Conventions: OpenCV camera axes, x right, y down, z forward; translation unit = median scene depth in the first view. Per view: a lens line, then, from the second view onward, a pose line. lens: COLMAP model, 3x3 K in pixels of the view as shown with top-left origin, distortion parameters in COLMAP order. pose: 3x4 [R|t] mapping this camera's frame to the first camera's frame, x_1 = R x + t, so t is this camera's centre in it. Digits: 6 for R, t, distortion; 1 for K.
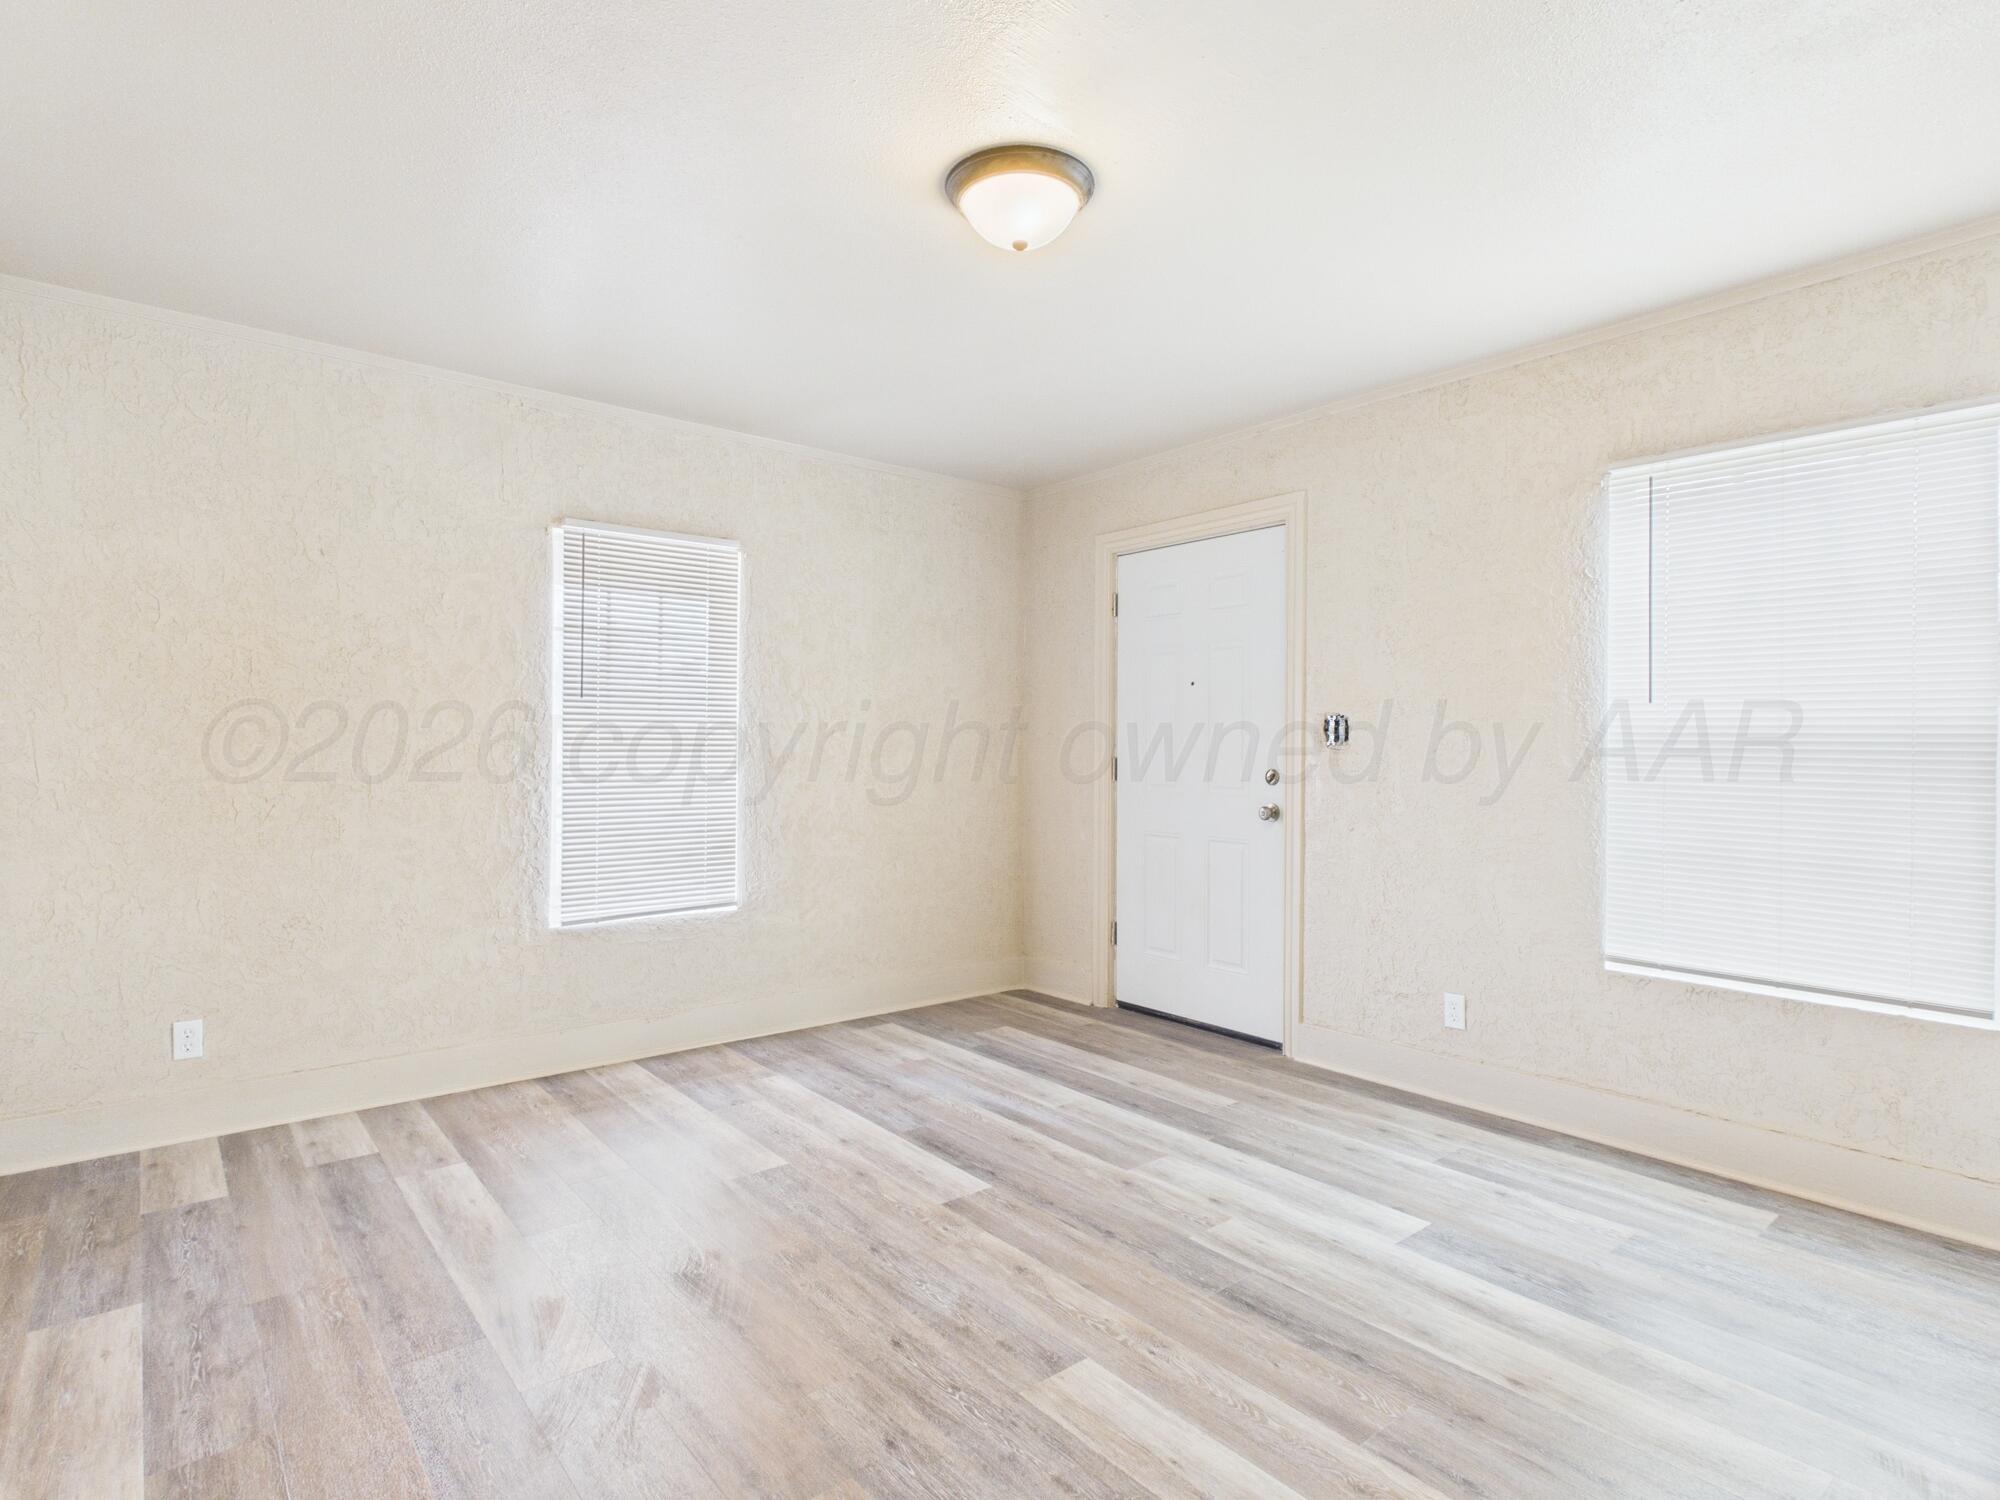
lens RADIAL K [[1049.0, 0, 1000.0], [0, 1049.0, 750.0], [0, 0, 1]] dist [0.001966, 0.000115]
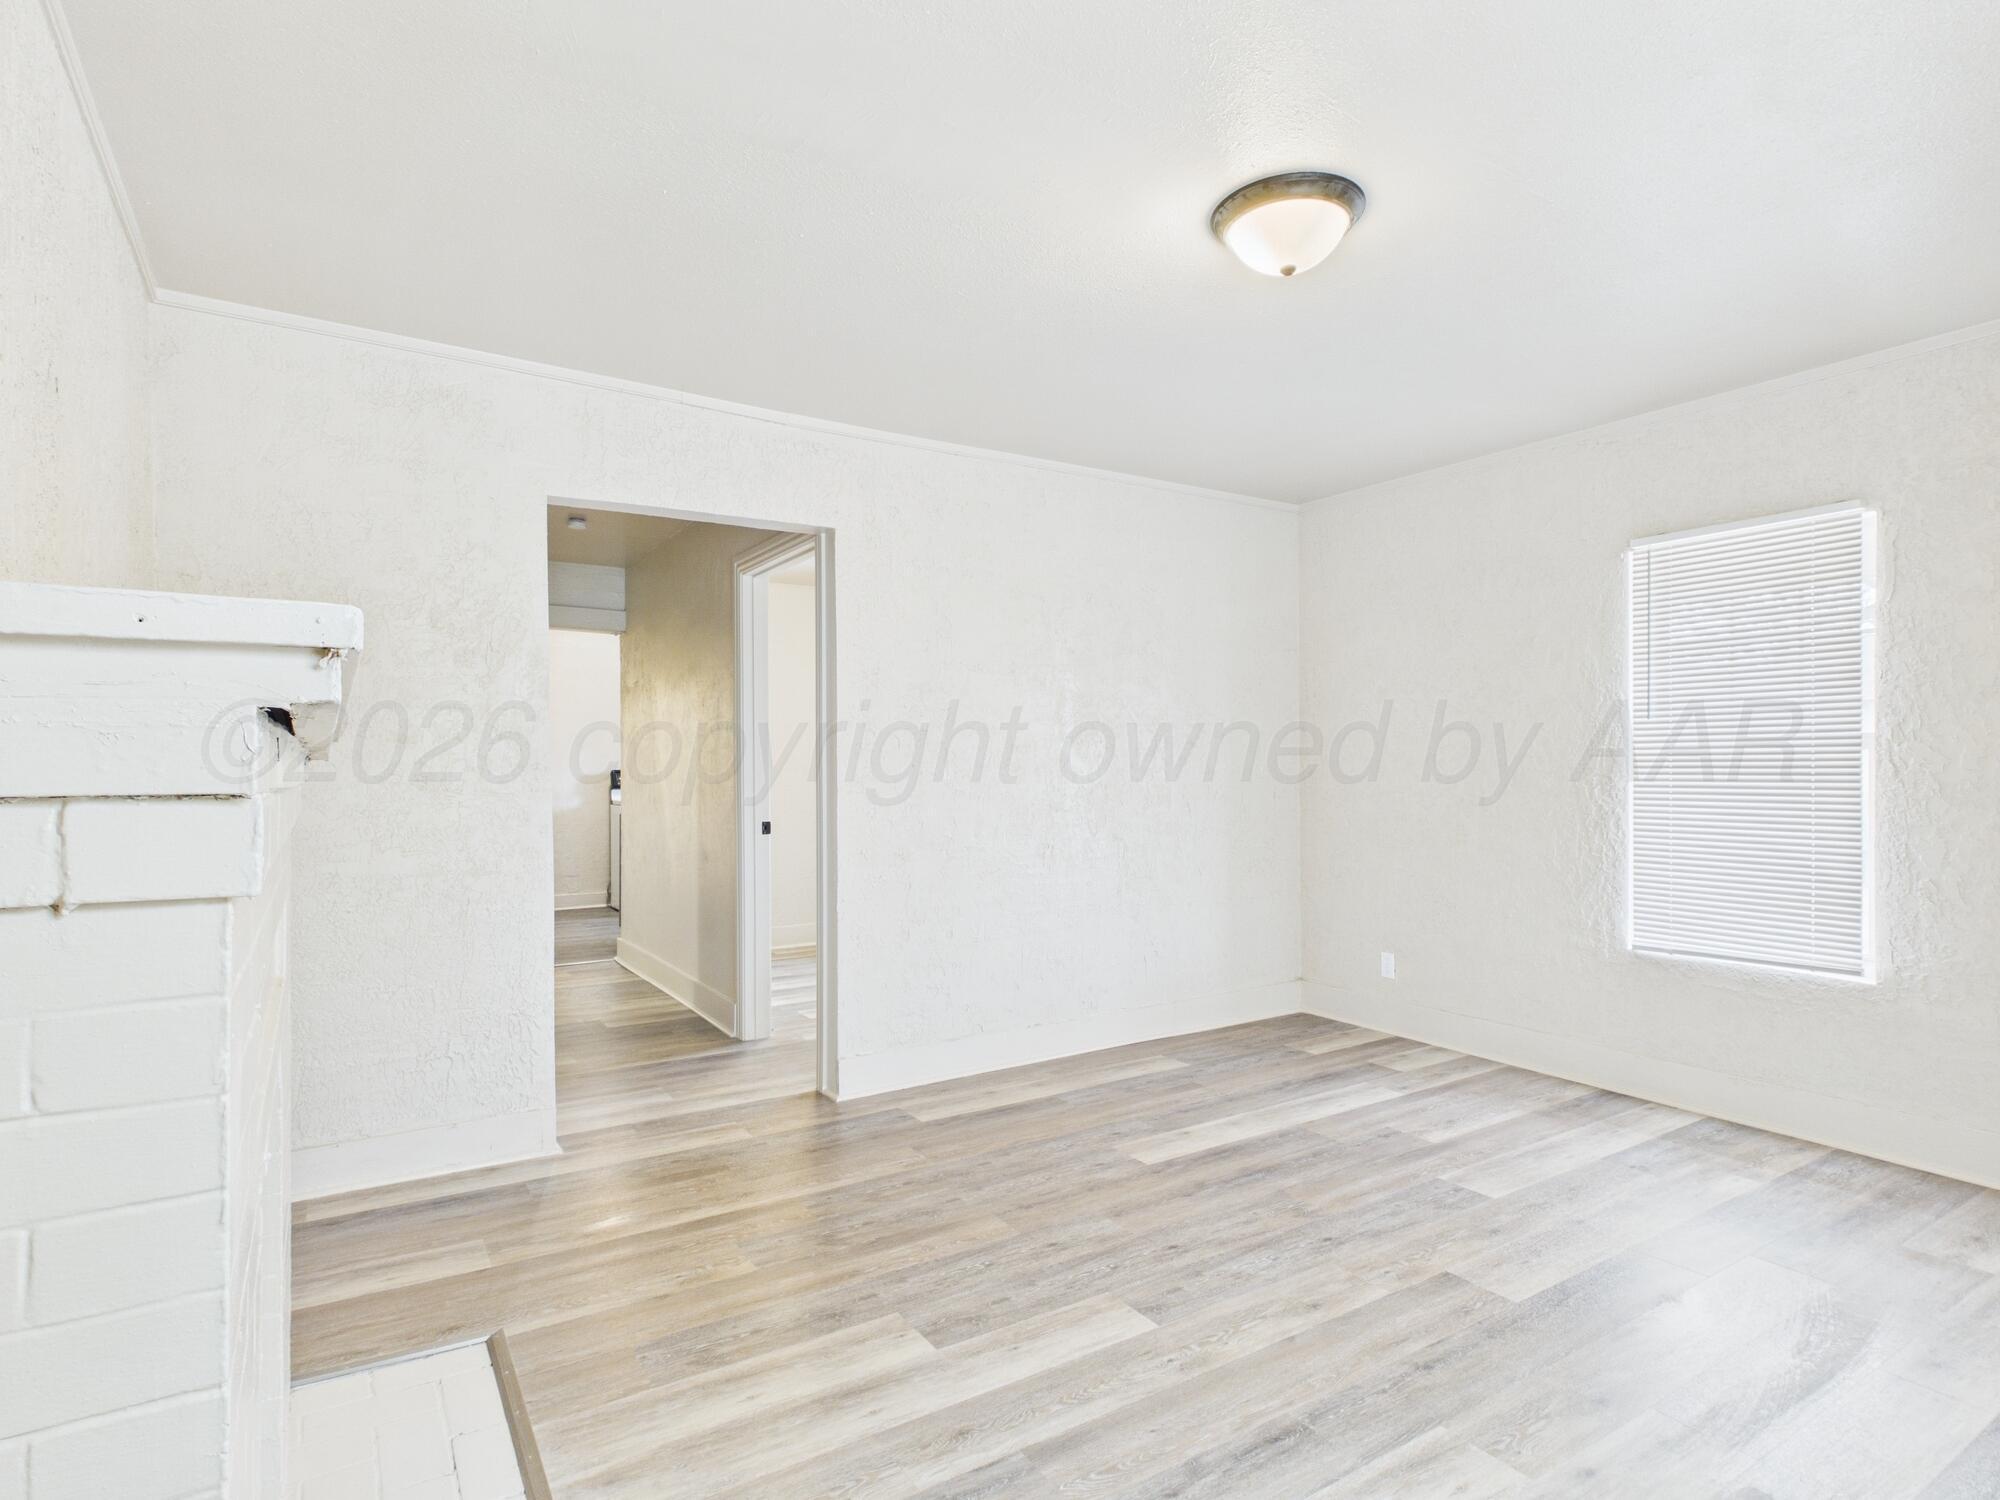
lens RADIAL K [[1049.0, 0, 1000.0], [0, 1049.0, 750.0], [0, 0, 1]] dist [0.001966, 0.000115]
pose [[-0.120335, -0.019234, -0.992547, 0.894576], [0.000499, 0.999811, -0.019436, -0.003475], [0.992733, -0.002834, -0.120302, 0.716108]]
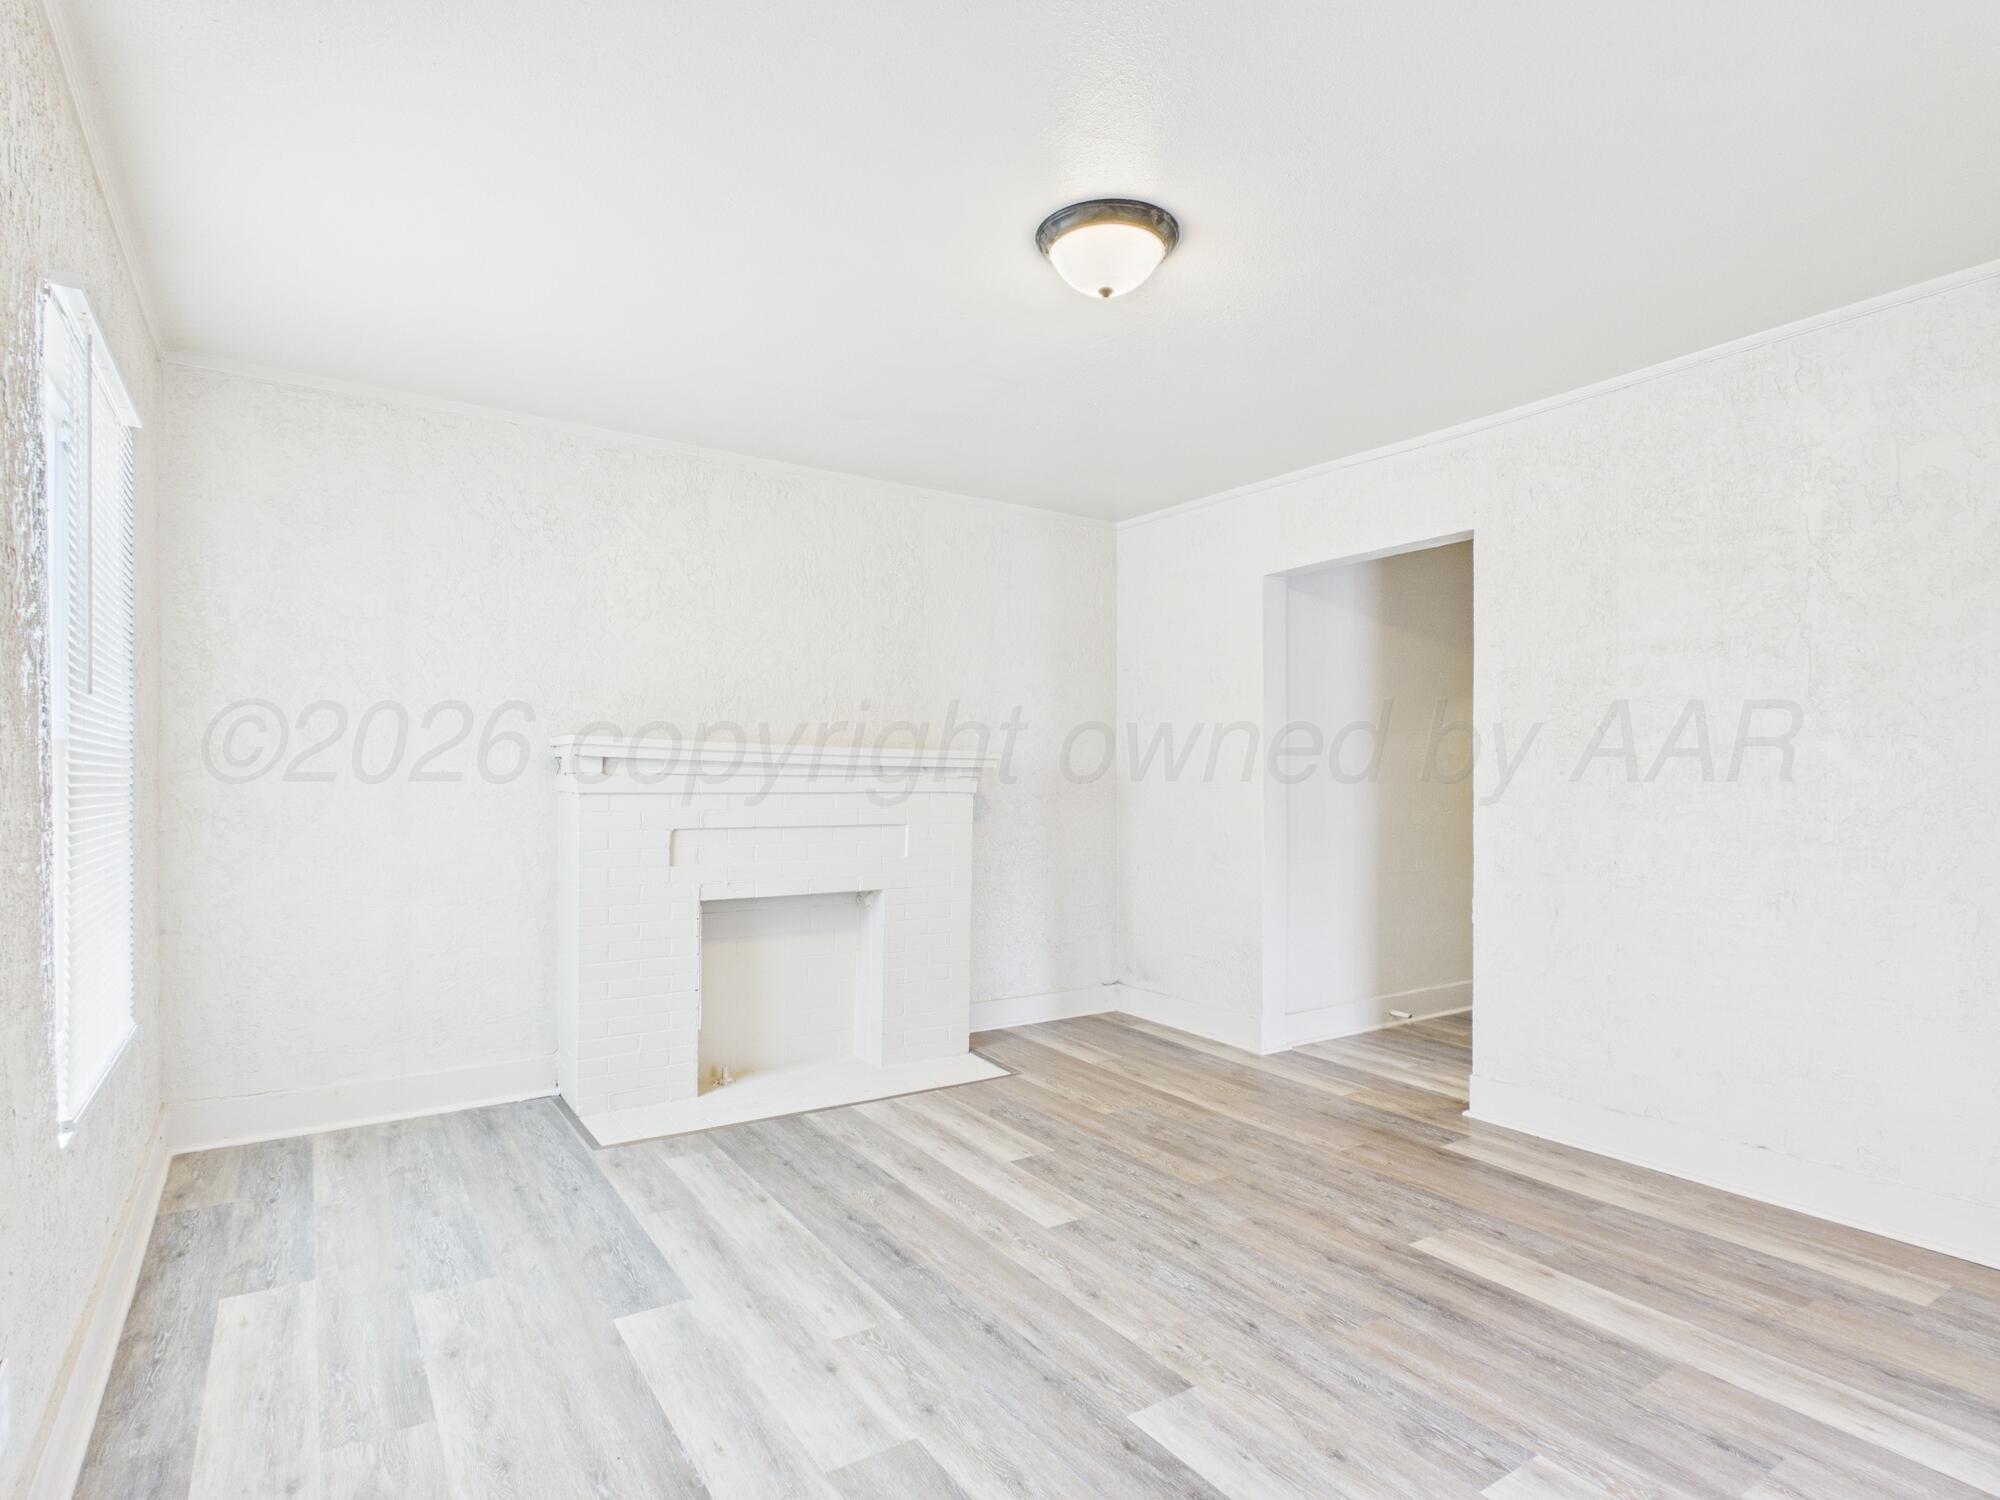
lens RADIAL K [[1049.0, 0, 1000.0], [0, 1049.0, 750.0], [0, 0, 1]] dist [0.001966, 0.000115]
pose [[-0.994683, -0.007856, 0.102689, 0.008145], [-0.010147, 0.999711, -0.021803, -0.002507], [-0.102488, -0.022729, -0.994475, 1.744372]]
